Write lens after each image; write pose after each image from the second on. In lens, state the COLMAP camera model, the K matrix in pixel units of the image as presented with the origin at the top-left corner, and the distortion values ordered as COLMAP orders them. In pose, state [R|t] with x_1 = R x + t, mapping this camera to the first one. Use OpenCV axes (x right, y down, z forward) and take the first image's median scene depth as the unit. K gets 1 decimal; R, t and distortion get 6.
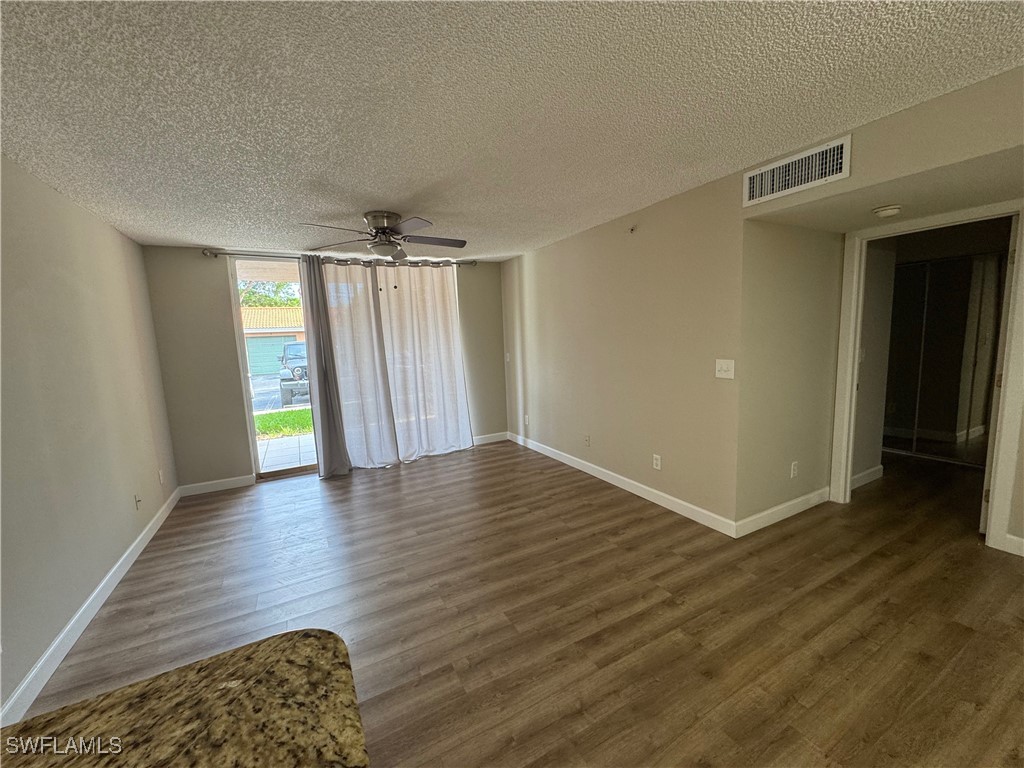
lens RADIAL K [[407.1, 0, 511.5], [0, 407.1, 383.9], [0, 0, 1]] dist [-0.004414, 0.000092]
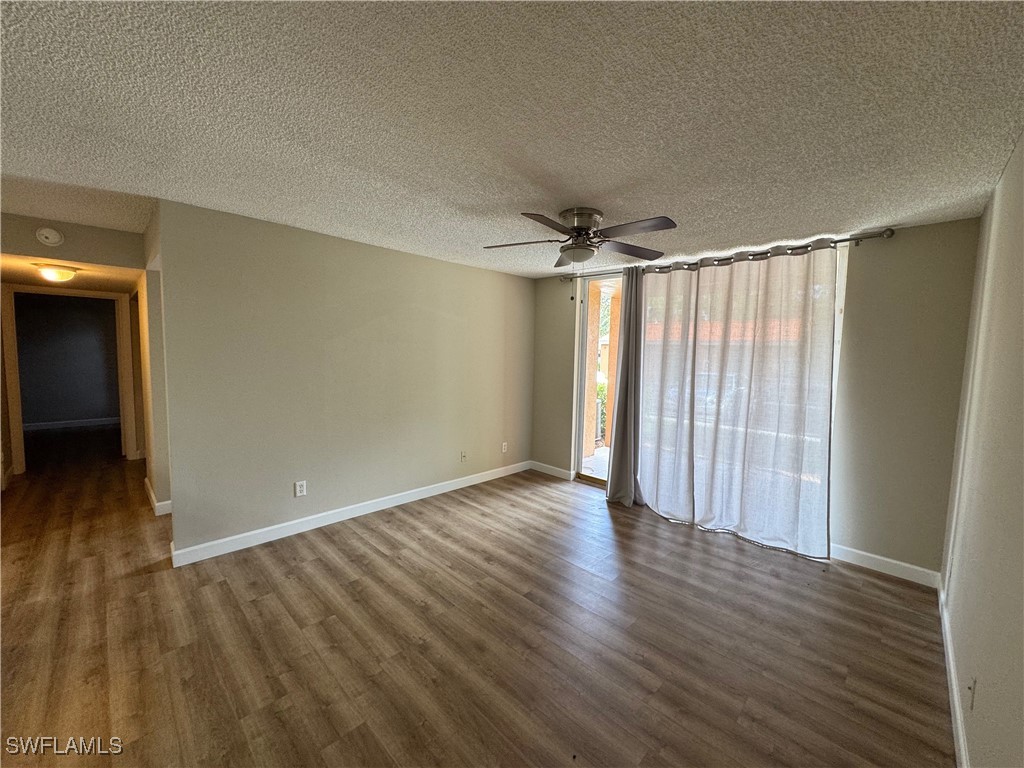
lens RADIAL K [[407.1, 0, 511.5], [0, 407.1, 383.9], [0, 0, 1]] dist [-0.004414, 0.000092]
pose [[0.299145, 0.125740, -0.945887, 0.372614], [-0.154190, 0.984622, 0.082125, -0.088633], [0.941667, 0.121279, 0.313933, 0.500179]]
